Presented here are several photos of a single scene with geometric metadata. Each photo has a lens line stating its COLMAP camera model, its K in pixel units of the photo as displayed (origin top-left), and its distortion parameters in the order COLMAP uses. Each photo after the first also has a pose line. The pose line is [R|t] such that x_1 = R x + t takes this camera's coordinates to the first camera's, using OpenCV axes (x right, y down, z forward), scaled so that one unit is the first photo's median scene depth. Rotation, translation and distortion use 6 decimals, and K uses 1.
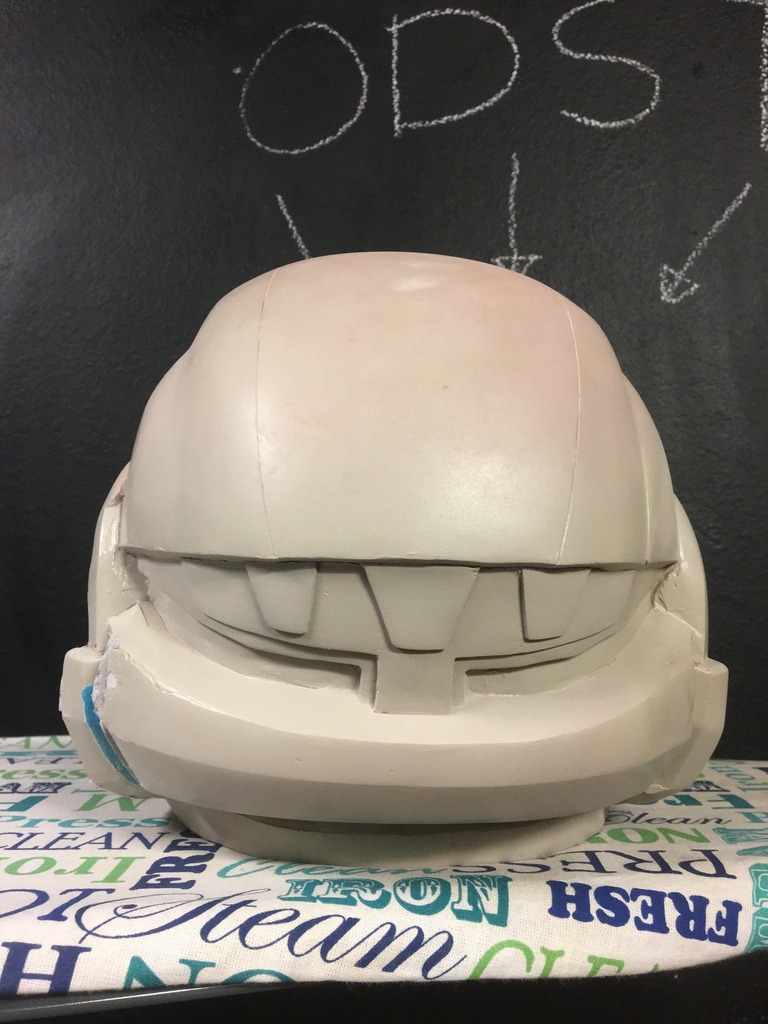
lens RADIAL K [[908.5, 0, 388.5], [0, 908.5, 503.1], [0, 0, 1]] dist [0.034958, -0.066585]
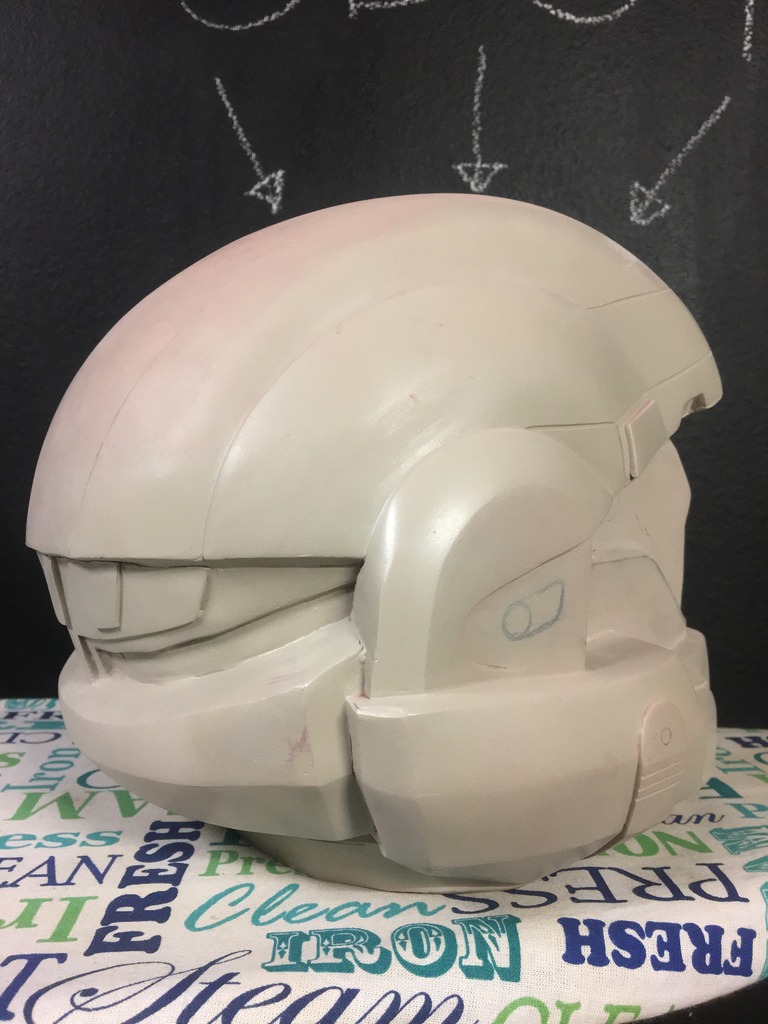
lens RADIAL K [[908.5, 0, 400.1], [0, 908.5, 512.2], [0, 0, 1]] dist [0.034958, -0.066585]
pose [[0.994891, 0.015079, 0.099824, -0.051810], [-0.027001, 0.992506, 0.119173, -0.059924], [-0.097279, -0.121259, 0.987843, 0.115117]]
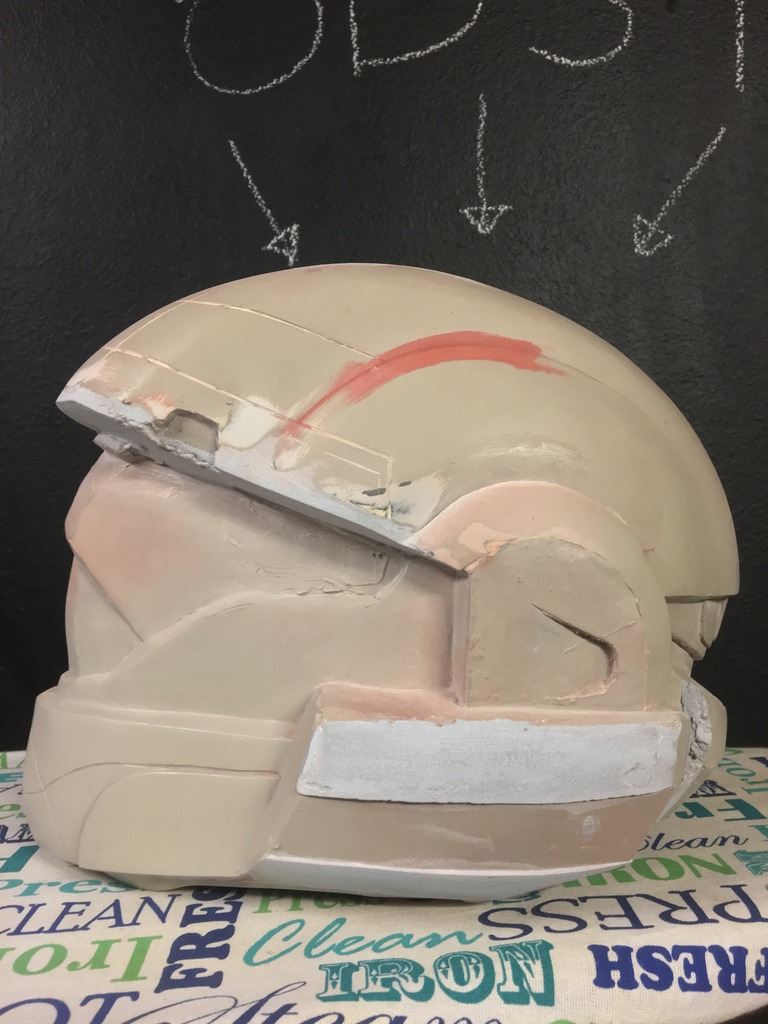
lens RADIAL K [[908.5, 0, 390.1], [0, 908.5, 505.3], [0, 0, 1]] dist [0.034958, -0.066585]
pose [[0.997602, -0.027810, 0.063372, -0.056144], [0.022068, 0.995736, 0.089573, -0.094662], [-0.065593, -0.087960, 0.993962, 0.063133]]
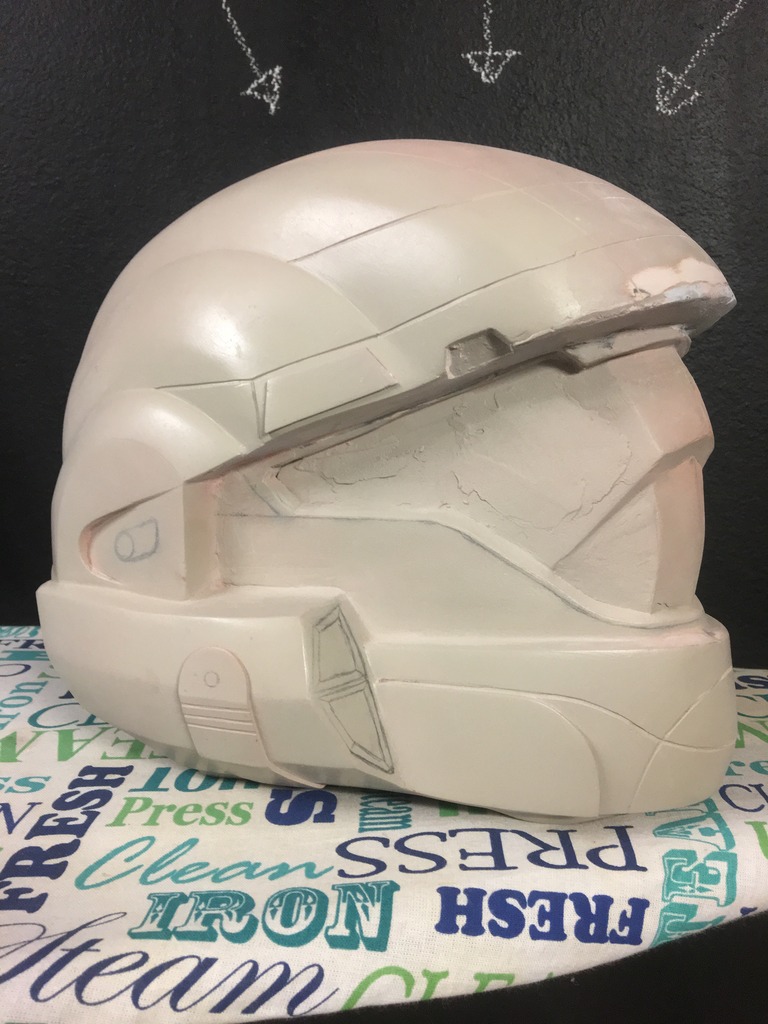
lens RADIAL K [[908.5, 0, 394.4], [0, 908.5, 517.3], [0, 0, 1]] dist [0.034958, -0.066585]
pose [[0.999743, 0.009020, 0.020808, 0.071989], [-0.013867, 0.969121, 0.246197, -0.114997], [-0.017944, -0.246422, 0.968996, 0.136922]]
